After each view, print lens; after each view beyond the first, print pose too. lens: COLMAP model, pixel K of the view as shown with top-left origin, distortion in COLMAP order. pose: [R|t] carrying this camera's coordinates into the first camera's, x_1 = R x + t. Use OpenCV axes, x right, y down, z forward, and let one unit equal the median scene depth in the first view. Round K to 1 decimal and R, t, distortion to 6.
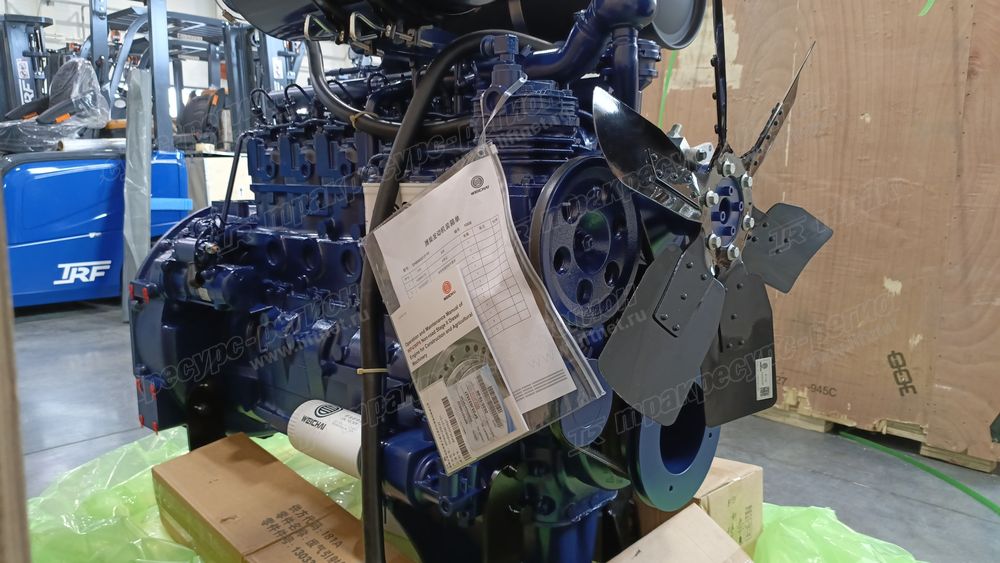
lens RADIAL K [[743.4, 0, 501.6], [0, 743.4, 272.9], [0, 0, 1]] dist [0.055439, -0.093632]
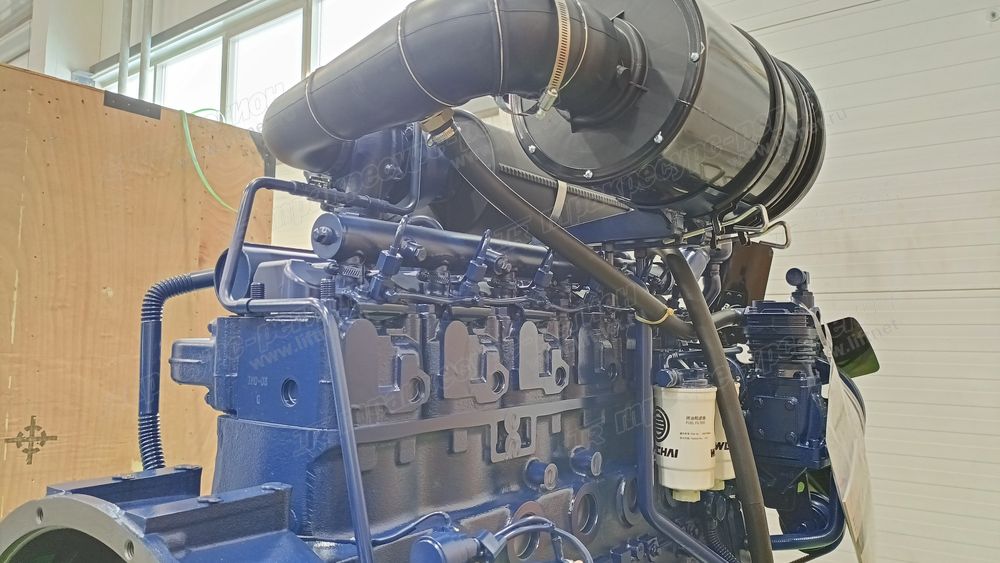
lens RADIAL K [[743.4, 0, 501.6], [0, 743.4, 272.9], [0, 0, 1]] dist [0.055439, -0.093632]
pose [[-0.091792, 0.073103, 0.993091, -0.484782], [0.125467, 0.990203, -0.061293, -0.111170], [-0.987842, 0.118973, -0.100065, 0.605185]]
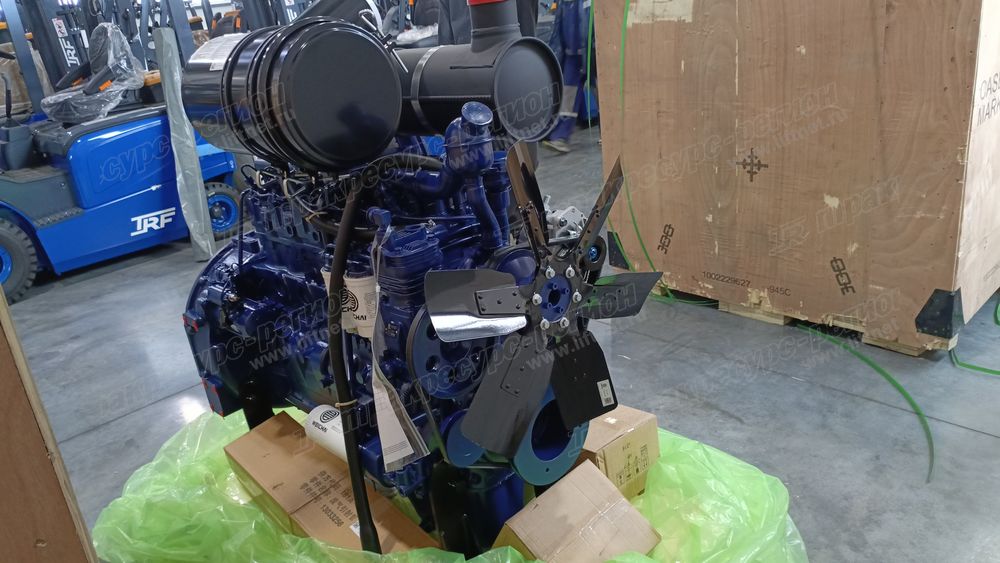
lens RADIAL K [[740.0, 0, 501.5], [0, 740.0, 269.2], [0, 0, 1]] dist [0.077373, -0.128702]
pose [[0.989308, -0.103375, -0.102877, 0.136111], [0.122545, 0.971676, 0.202061, -0.169696], [0.079075, -0.212508, 0.973955, -0.150930]]
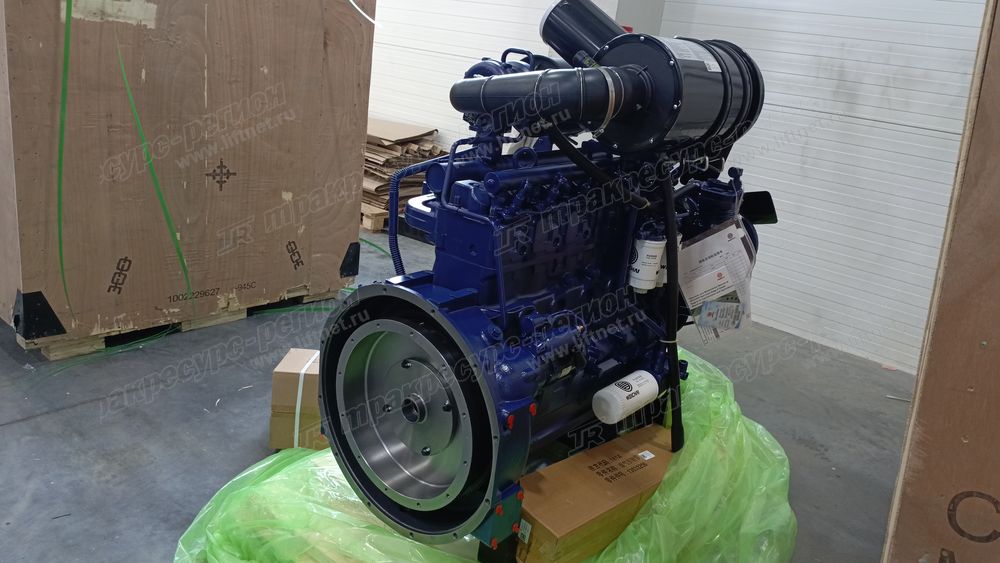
lens RADIAL K [[743.4, 0, 501.6], [0, 743.4, 272.9], [0, 0, 1]] dist [0.055439, -0.093632]
pose [[-0.046282, -0.324219, 0.944849, -0.825791], [0.016715, 0.945479, 0.325253, -0.285035], [-0.998789, 0.030846, -0.038339, 0.658778]]
